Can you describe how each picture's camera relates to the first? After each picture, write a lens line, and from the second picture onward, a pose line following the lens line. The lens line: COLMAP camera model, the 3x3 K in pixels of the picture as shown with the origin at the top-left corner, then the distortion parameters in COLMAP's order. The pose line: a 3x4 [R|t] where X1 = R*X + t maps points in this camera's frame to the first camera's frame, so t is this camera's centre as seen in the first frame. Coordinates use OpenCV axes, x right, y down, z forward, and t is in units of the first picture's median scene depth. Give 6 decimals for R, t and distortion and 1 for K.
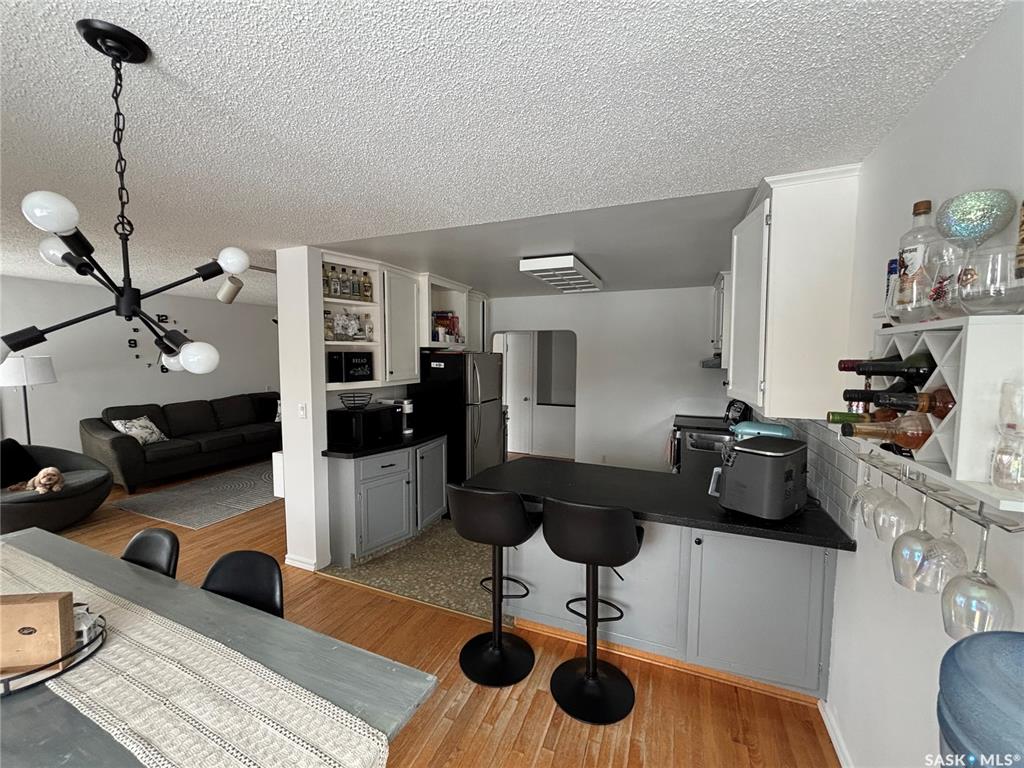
lens RADIAL K [[411.3, 0, 508.4], [0, 411.3, 385.3], [0, 0, 1]] dist [0.008089, -0.002491]
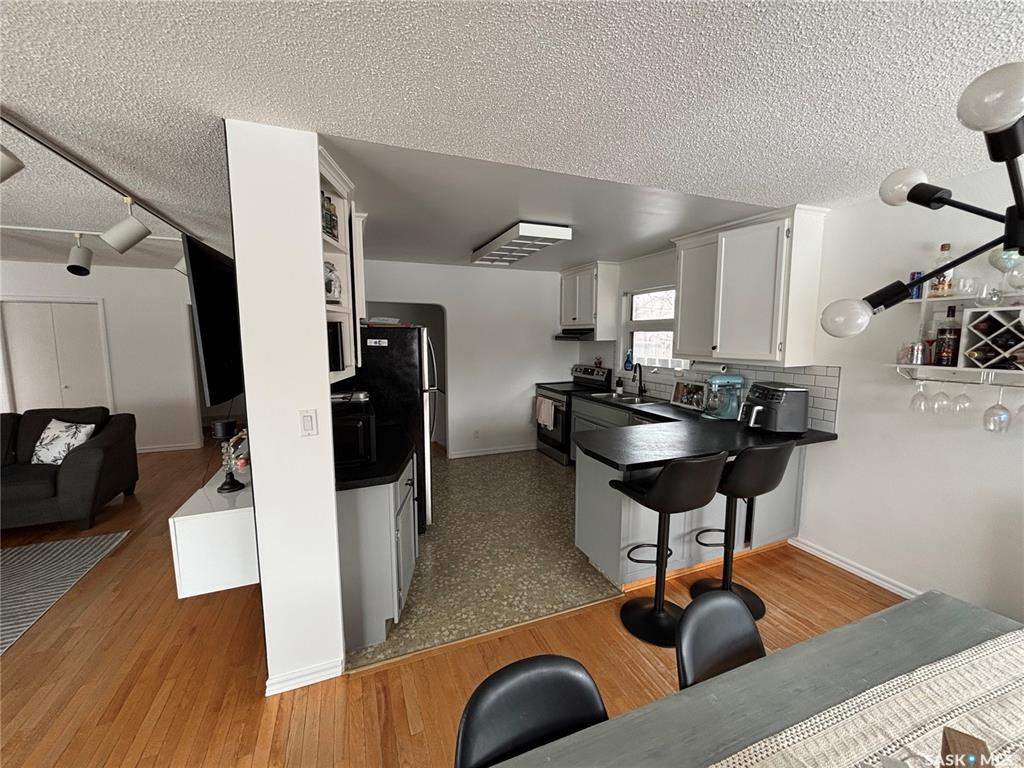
lens RADIAL K [[411.3, 0, 510.6], [0, 411.3, 383.3], [0, 0, 1]] dist [0.008089, -0.002491]
pose [[0.712147, -0.092944, 0.695850, -0.674645], [0.058912, 0.995613, 0.072691, -0.019710], [-0.699554, -0.010773, 0.714498, 0.372487]]
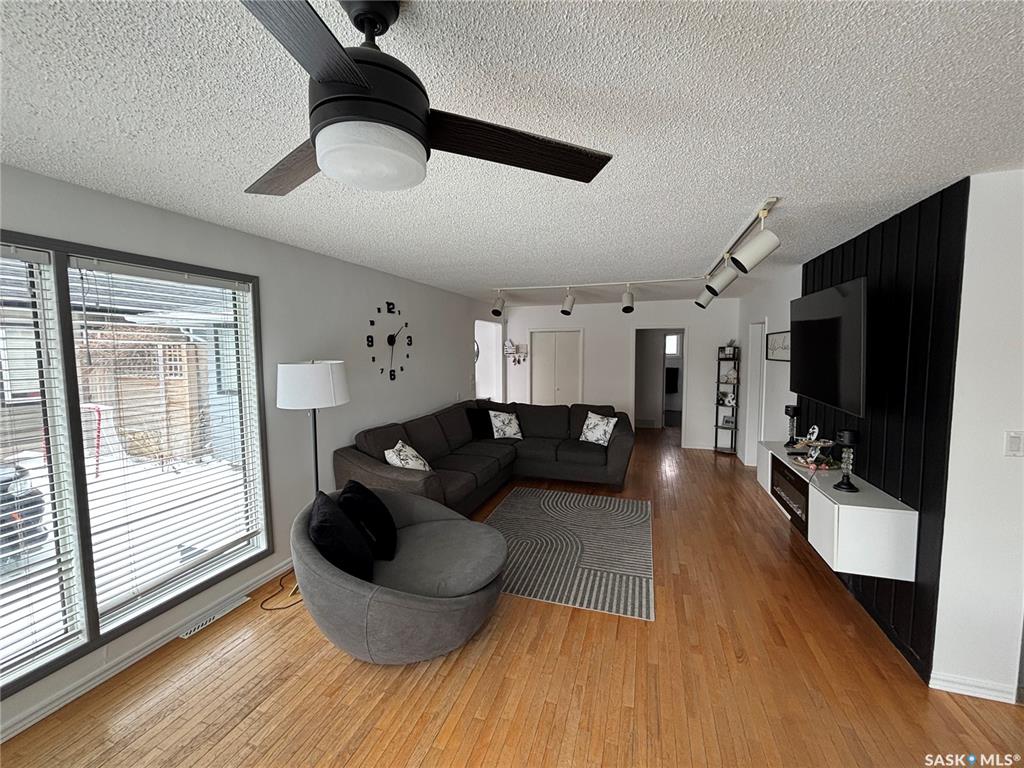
lens RADIAL K [[411.3, 0, 509.6], [0, 411.3, 379.8], [0, 0, 1]] dist [0.008089, -0.002491]
pose [[0.996904, -0.021497, 0.075633, -1.241348], [0.021721, 0.999762, -0.002151, -0.044944], [-0.075568, 0.003787, 0.997133, 0.439016]]
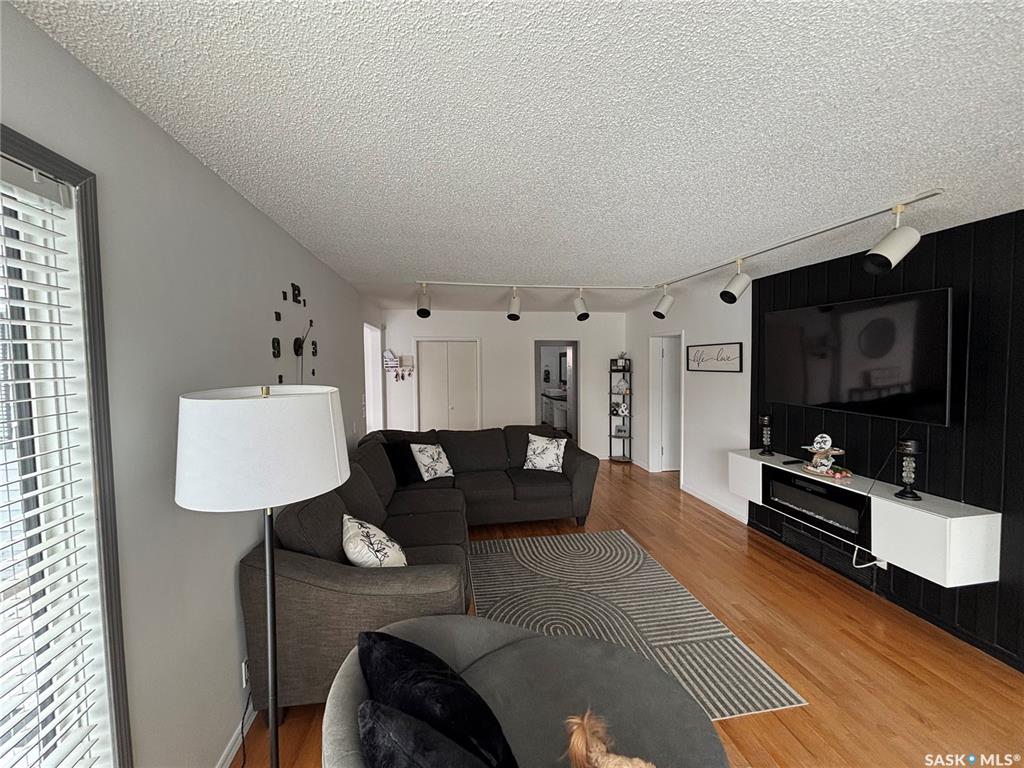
lens RADIAL K [[411.3, 0, 513.4], [0, 411.3, 377.7], [0, 0, 1]] dist [0.008089, -0.002491]
pose [[0.841946, -0.039469, 0.538117, -1.609379], [0.058229, 0.998143, -0.017896, -0.085702], [-0.536411, 0.046401, 0.842680, 0.898318]]
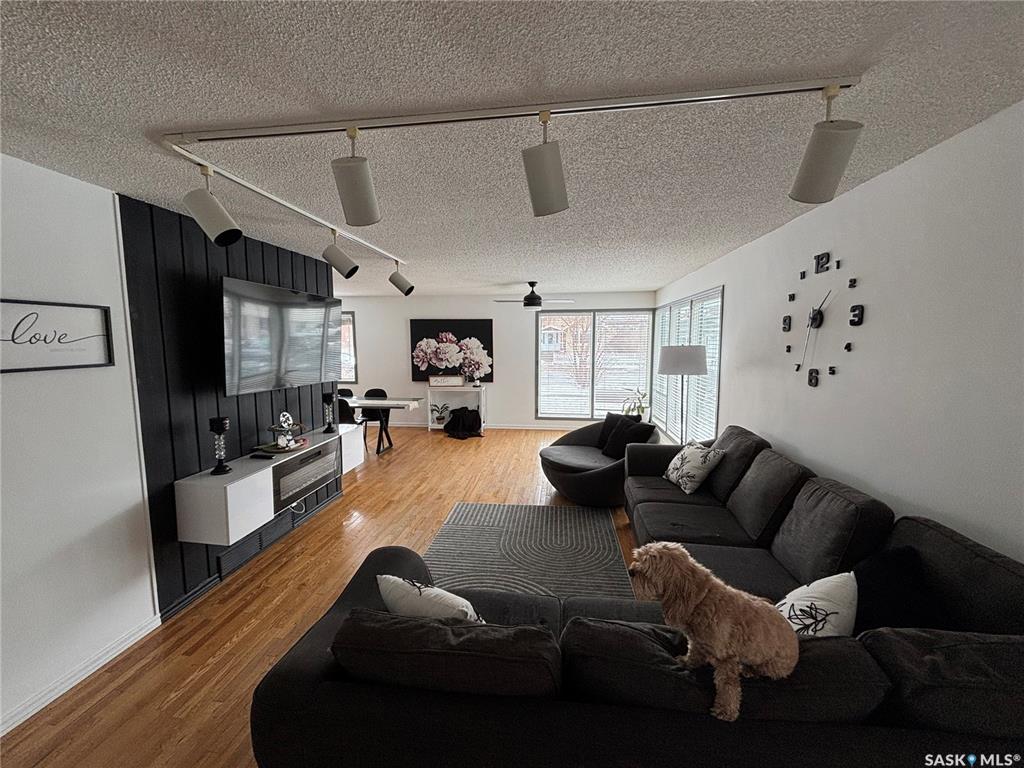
lens RADIAL K [[411.3, 0, 508.9], [0, 411.3, 378.8], [0, 0, 1]] dist [0.008089, -0.002491]
pose [[-0.962608, 0.020882, -0.270093, -0.726259], [-0.024063, 0.986493, 0.162029, -0.187945], [0.269829, 0.162470, -0.949103, 2.446158]]
